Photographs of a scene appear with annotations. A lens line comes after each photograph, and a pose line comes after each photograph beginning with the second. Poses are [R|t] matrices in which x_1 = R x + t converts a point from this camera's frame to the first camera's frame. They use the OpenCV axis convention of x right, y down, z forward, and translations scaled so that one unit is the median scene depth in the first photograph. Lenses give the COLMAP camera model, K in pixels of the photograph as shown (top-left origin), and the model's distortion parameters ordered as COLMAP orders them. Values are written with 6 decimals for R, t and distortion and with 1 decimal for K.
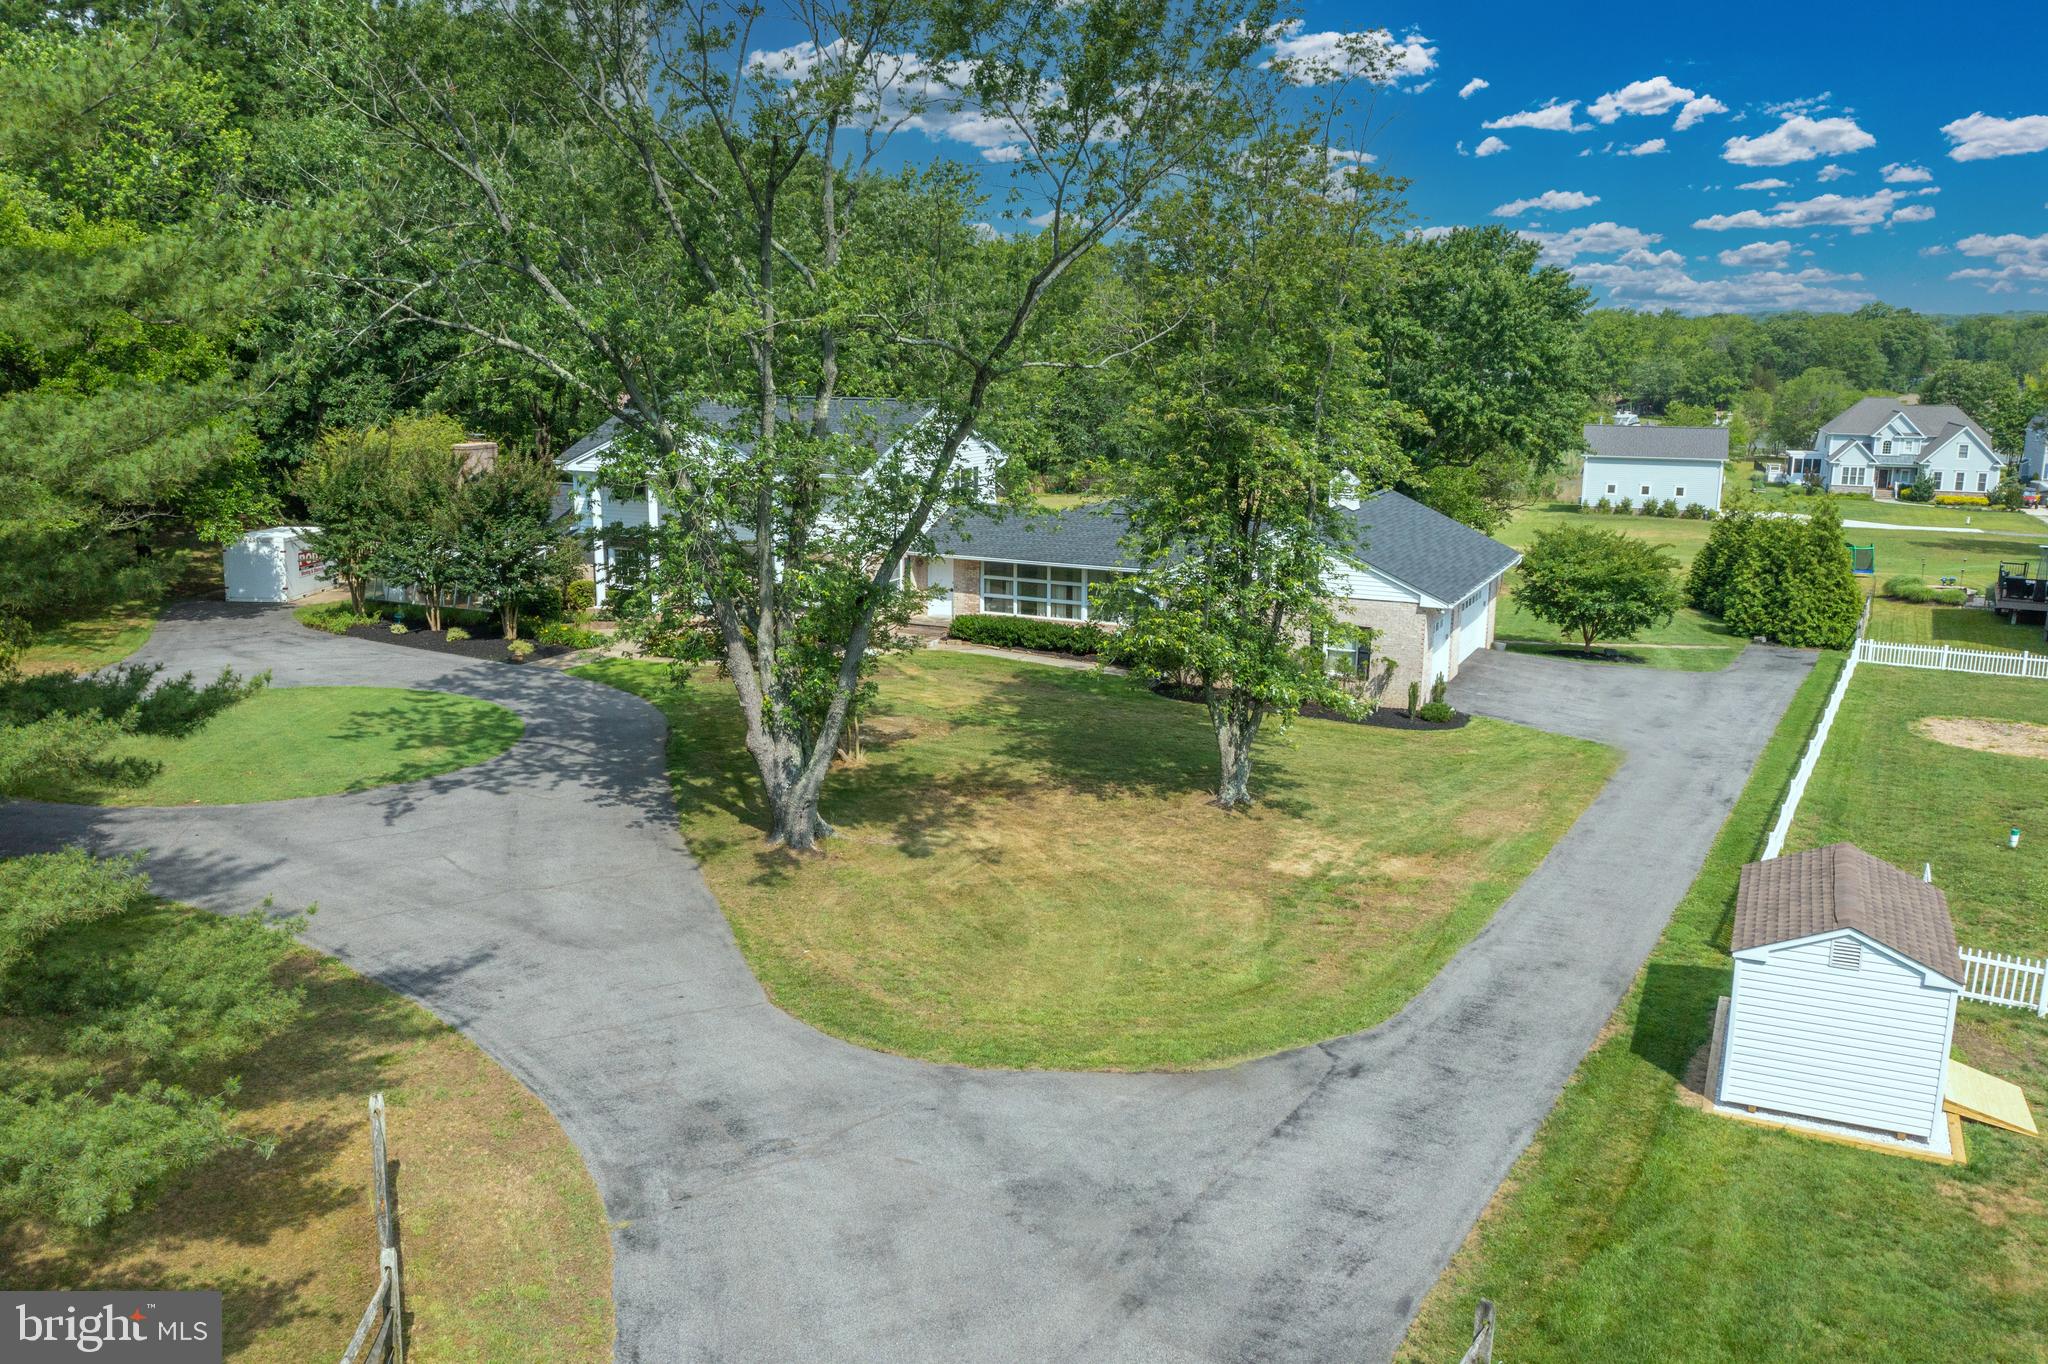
lens RADIAL K [[1587.5, 0, 1028.3], [0, 1587.5, 717.1], [0, 0, 1]] dist [-0.024910, -0.001312]
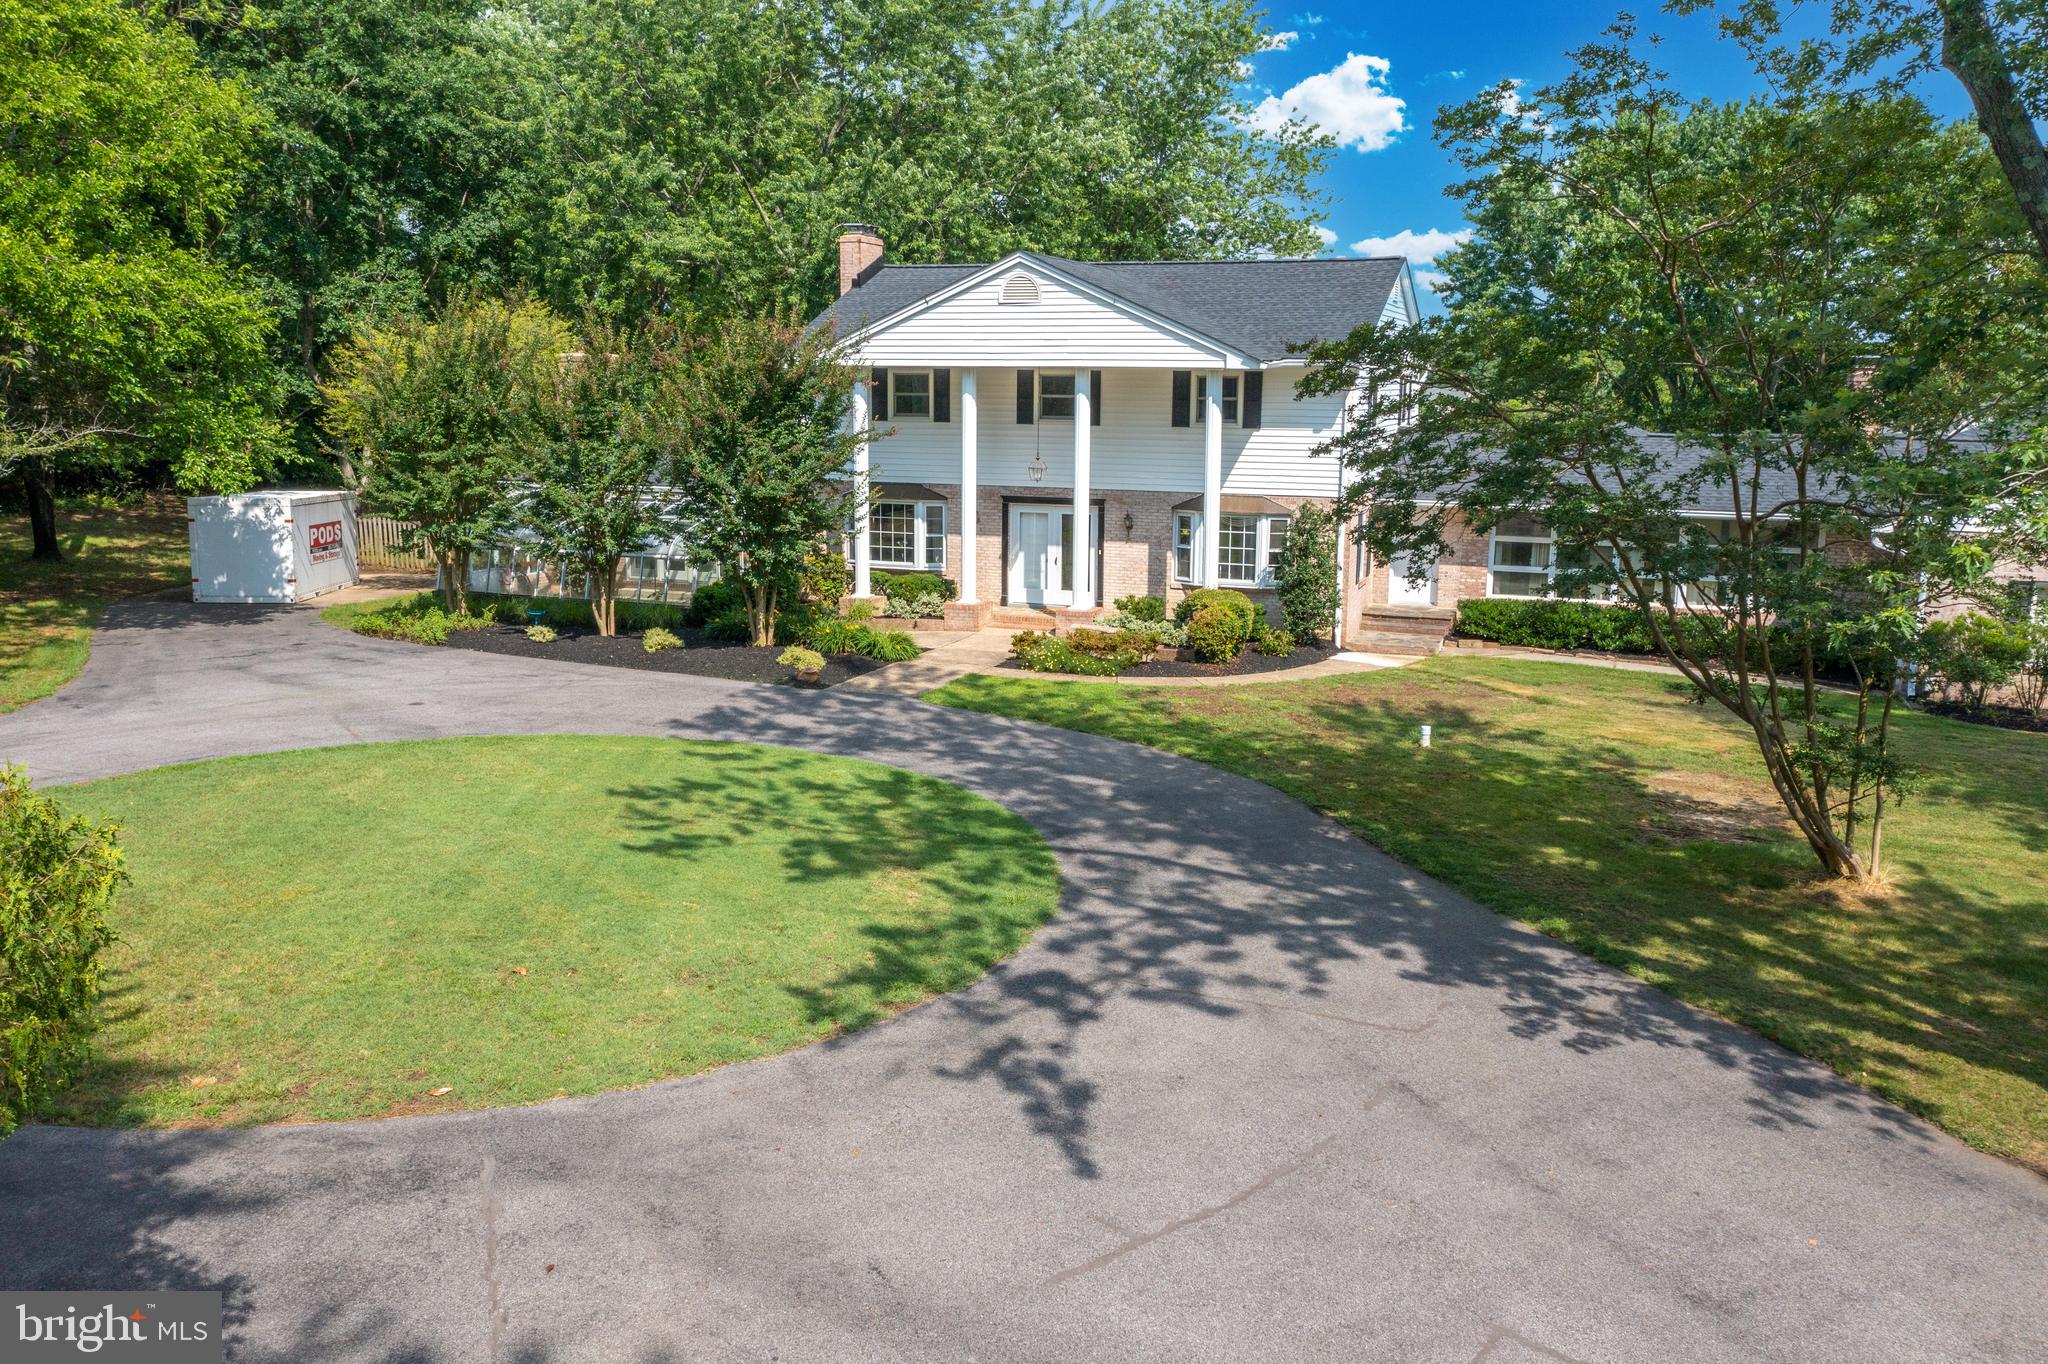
lens RADIAL K [[1653.6, 0, 1036.5], [0, 1653.6, 690.5], [0, 0, 1]] dist [-0.010244, -0.010112]
pose [[0.997650, -0.018180, 0.066055, -0.258321], [0.020844, 0.998987, -0.039874, -0.007950], [-0.065263, 0.041157, 0.997019, 0.392840]]
